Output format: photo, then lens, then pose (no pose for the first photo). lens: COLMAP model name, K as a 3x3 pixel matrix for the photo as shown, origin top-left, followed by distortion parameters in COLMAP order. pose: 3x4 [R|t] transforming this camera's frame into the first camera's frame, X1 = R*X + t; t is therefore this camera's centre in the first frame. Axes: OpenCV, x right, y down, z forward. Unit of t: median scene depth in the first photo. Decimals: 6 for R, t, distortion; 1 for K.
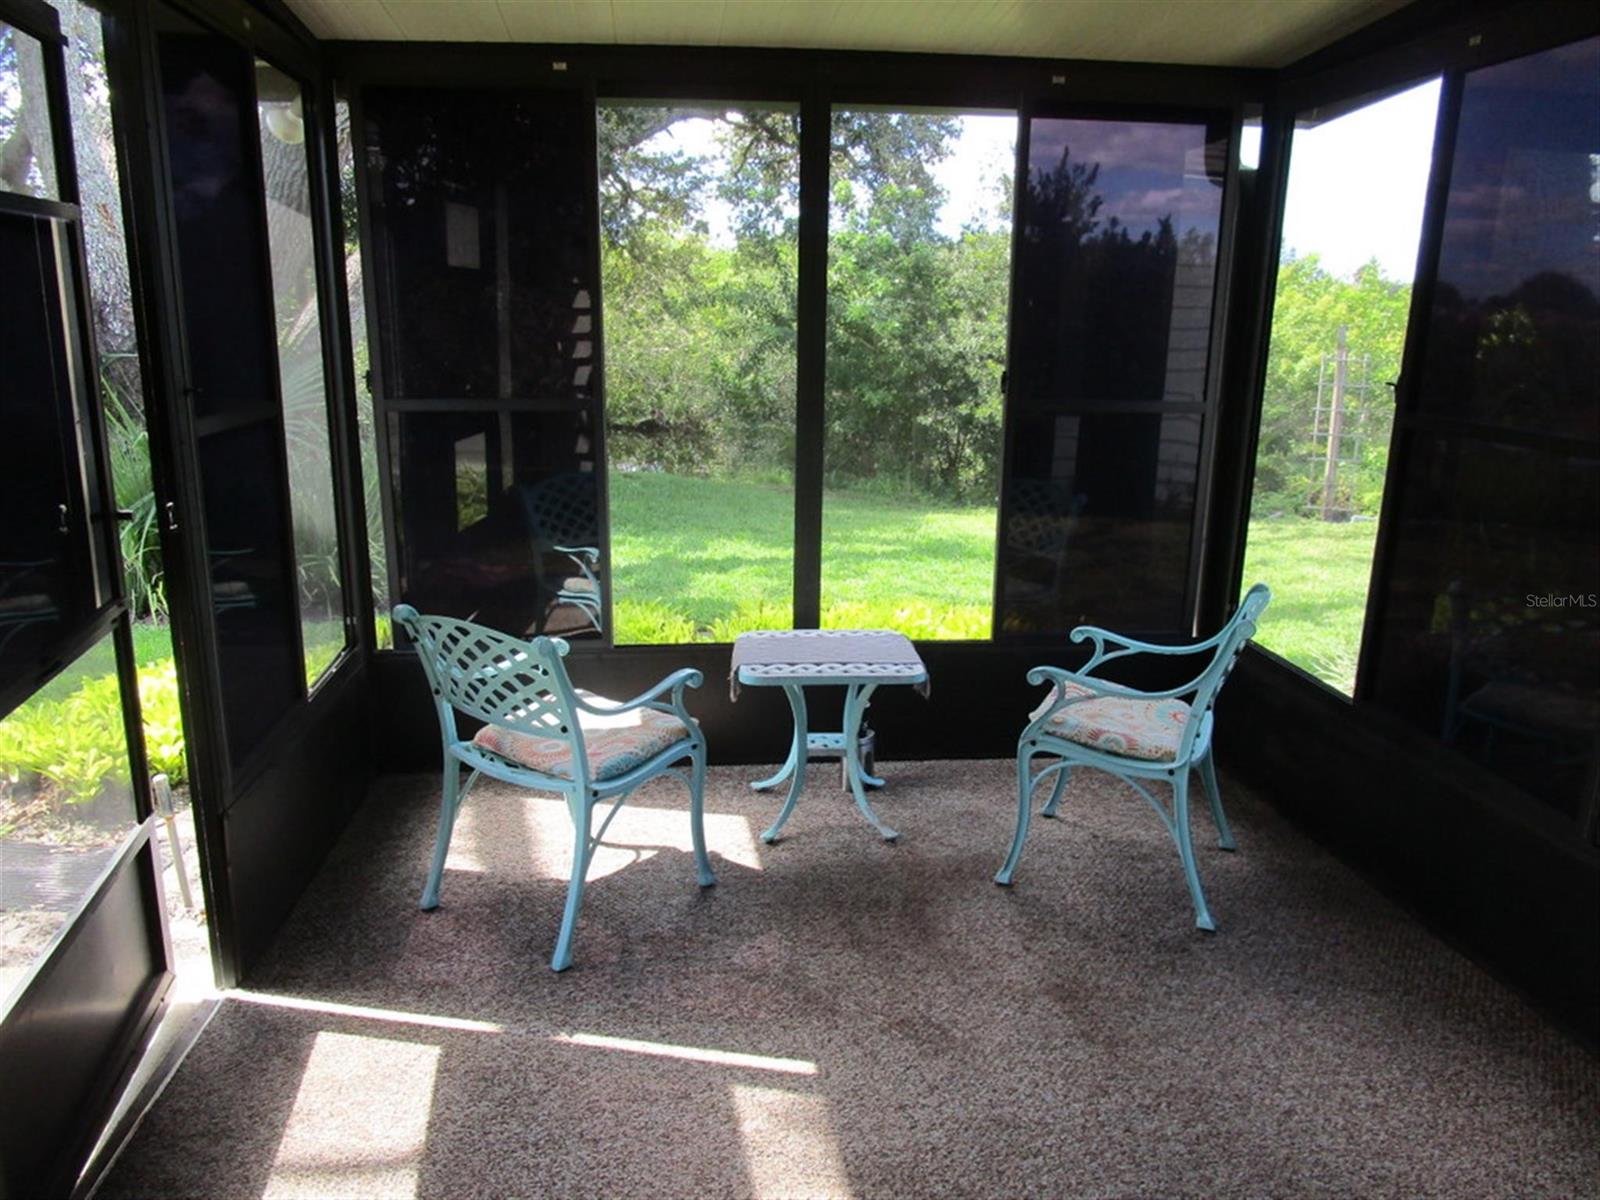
lens RADIAL K [[1149.2, 0, 795.2], [0, 1149.2, 603.9], [0, 0, 1]] dist [-0.032802, 0.000109]
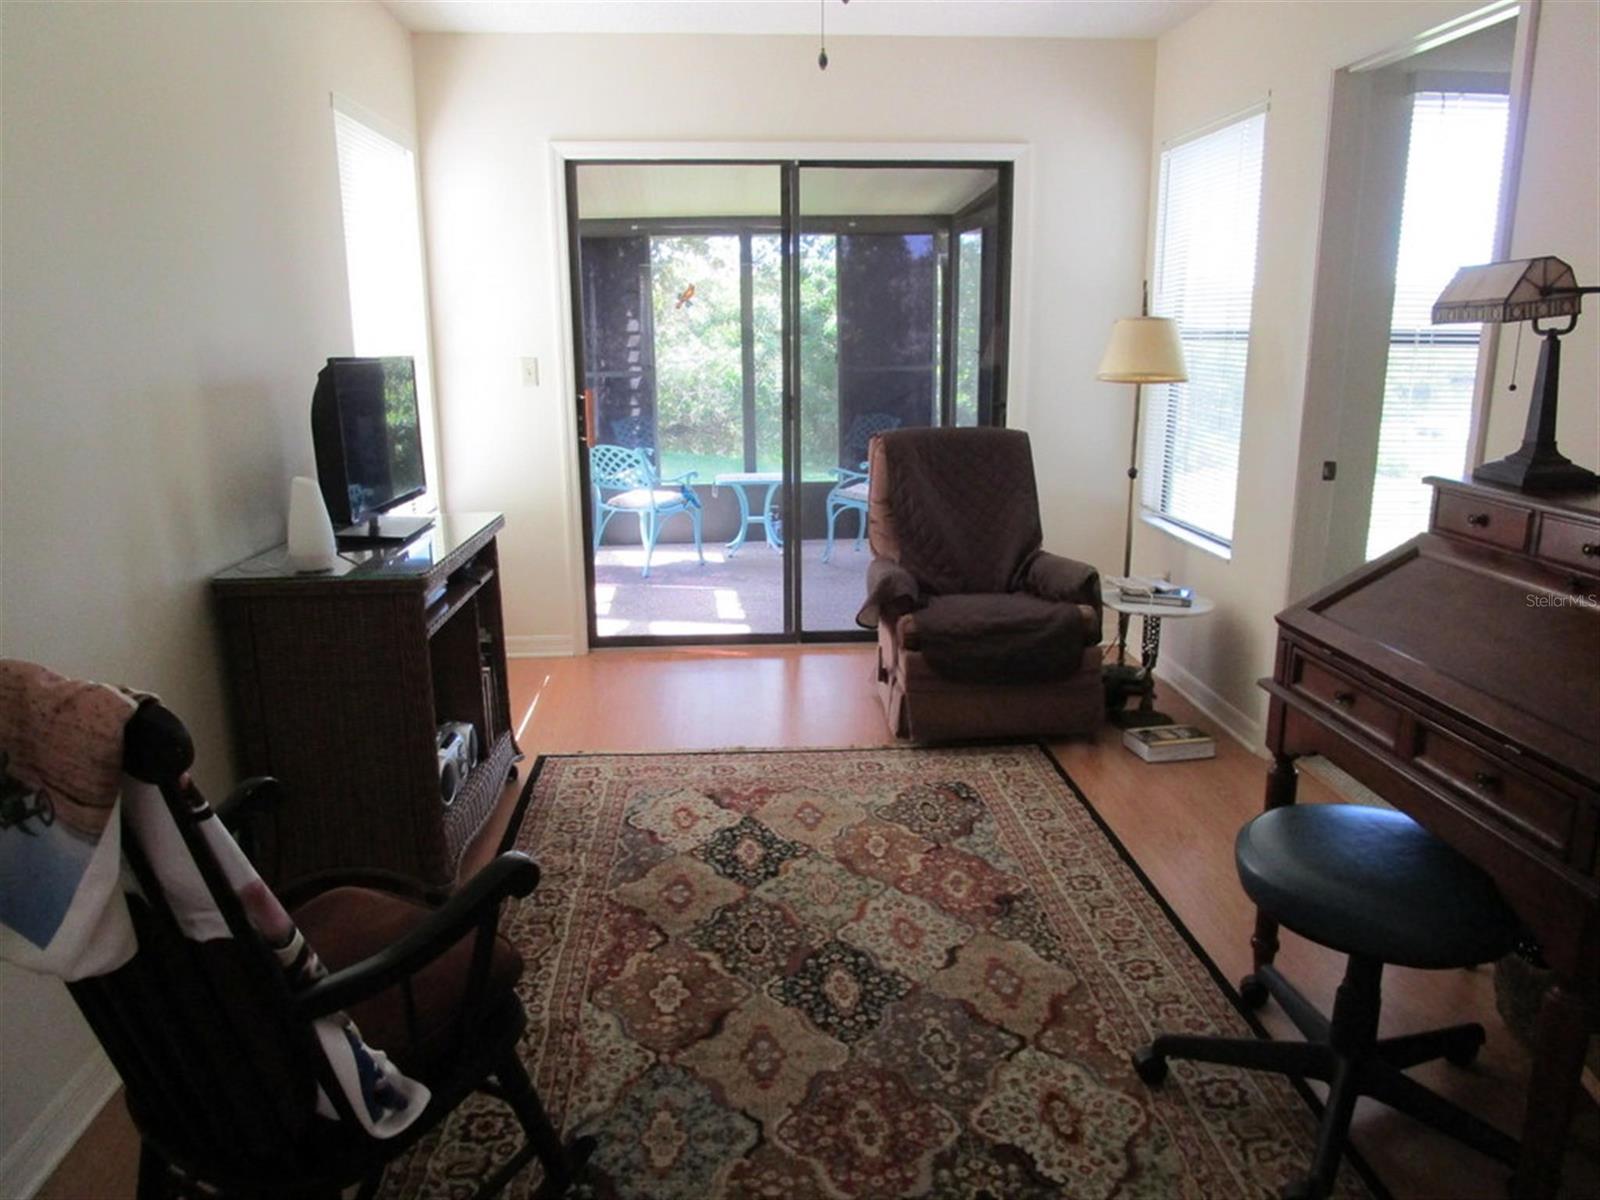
lens RADIAL K [[1149.2, 0, 795.2], [0, 1149.2, 603.9], [0, 0, 1]] dist [-0.032802, 0.000109]
pose [[0.999370, -0.019410, -0.029715, 0.029648], [0.018969, 0.999707, -0.015049, 0.056853], [0.029999, 0.014476, 0.999445, -0.221371]]
